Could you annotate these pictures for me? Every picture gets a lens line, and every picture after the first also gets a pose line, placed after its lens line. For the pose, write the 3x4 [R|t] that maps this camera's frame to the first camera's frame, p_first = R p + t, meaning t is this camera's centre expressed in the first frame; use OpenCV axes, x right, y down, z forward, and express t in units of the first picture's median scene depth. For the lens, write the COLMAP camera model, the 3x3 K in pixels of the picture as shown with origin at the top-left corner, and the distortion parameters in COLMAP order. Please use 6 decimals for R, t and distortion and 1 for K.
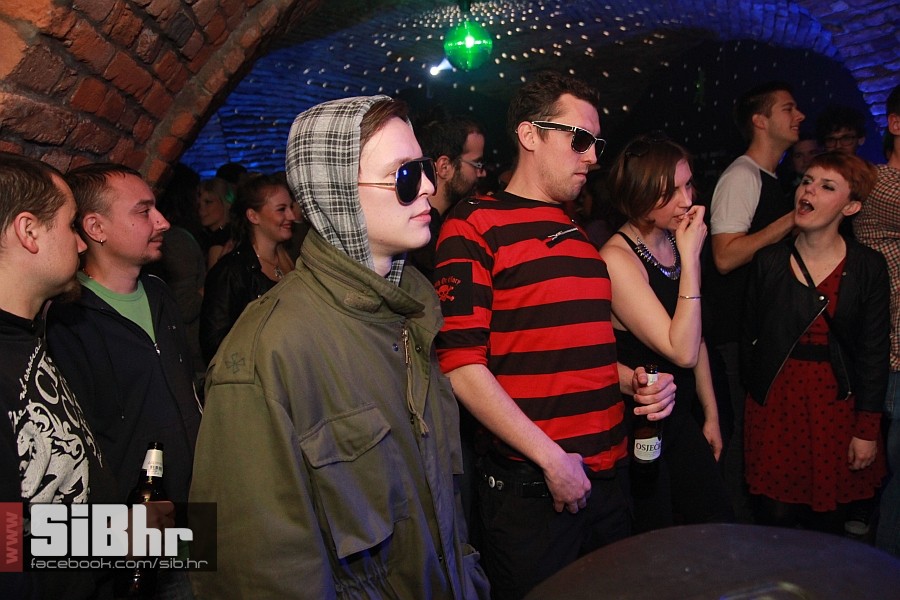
lens RADIAL K [[725.2, 0, 469.7], [0, 725.2, 296.6], [0, 0, 1]] dist [-0.098085, 0.118894]
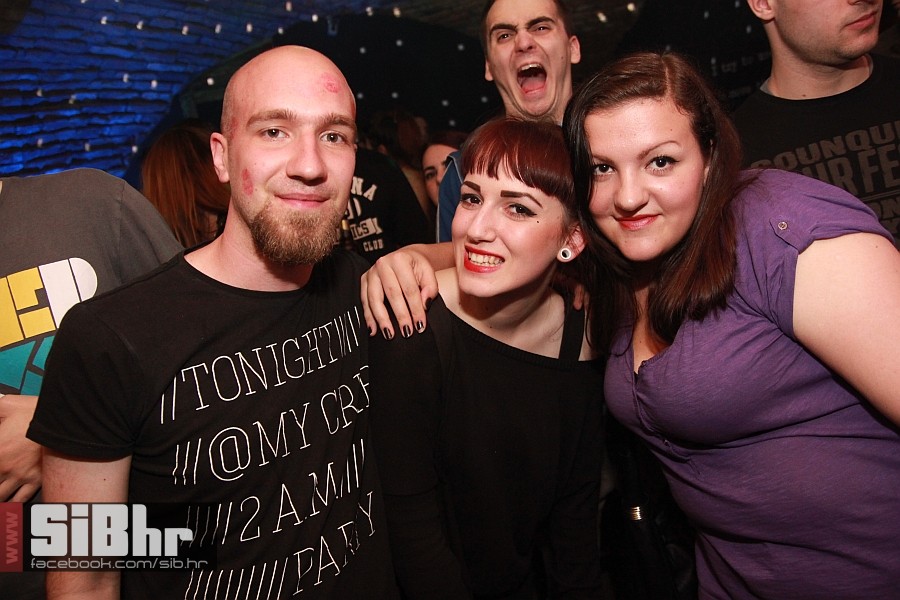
lens RADIAL K [[725.2, 0, 446.5], [0, 725.2, 306.7], [0, 0, 1]] dist [-0.098085, 0.118894]
pose [[0.990368, -0.133105, -0.038132, 0.050173], [0.134540, 0.990183, 0.037900, -0.052689], [0.032713, -0.042665, 0.998554, 0.440080]]
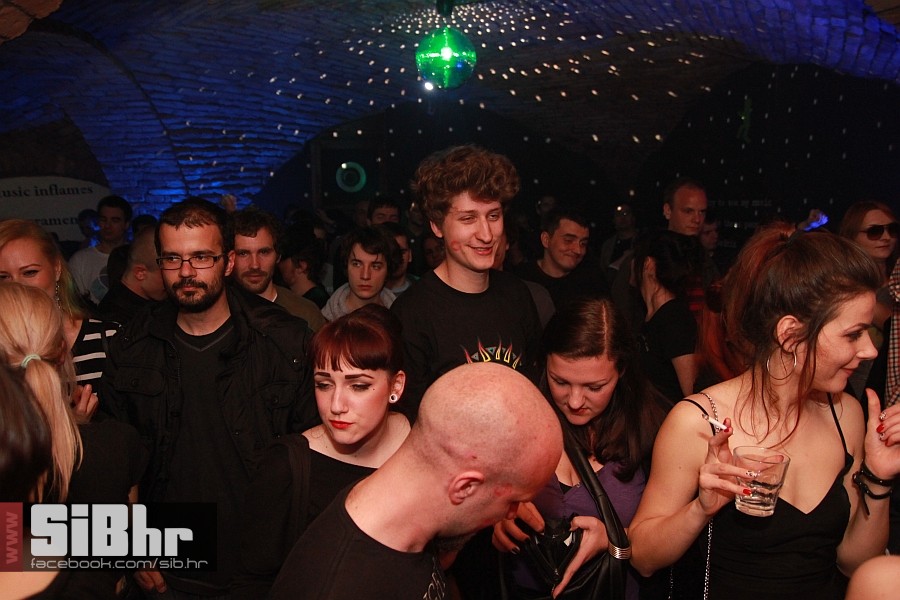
lens RADIAL K [[725.2, 0, 456.4], [0, 725.2, 308.2], [0, 0, 1]] dist [-0.098085, 0.118894]
pose [[0.994281, 0.067781, -0.082526, 0.081413], [-0.067225, 0.997693, 0.009502, -0.068332], [0.082979, -0.003900, 0.996544, 0.172423]]
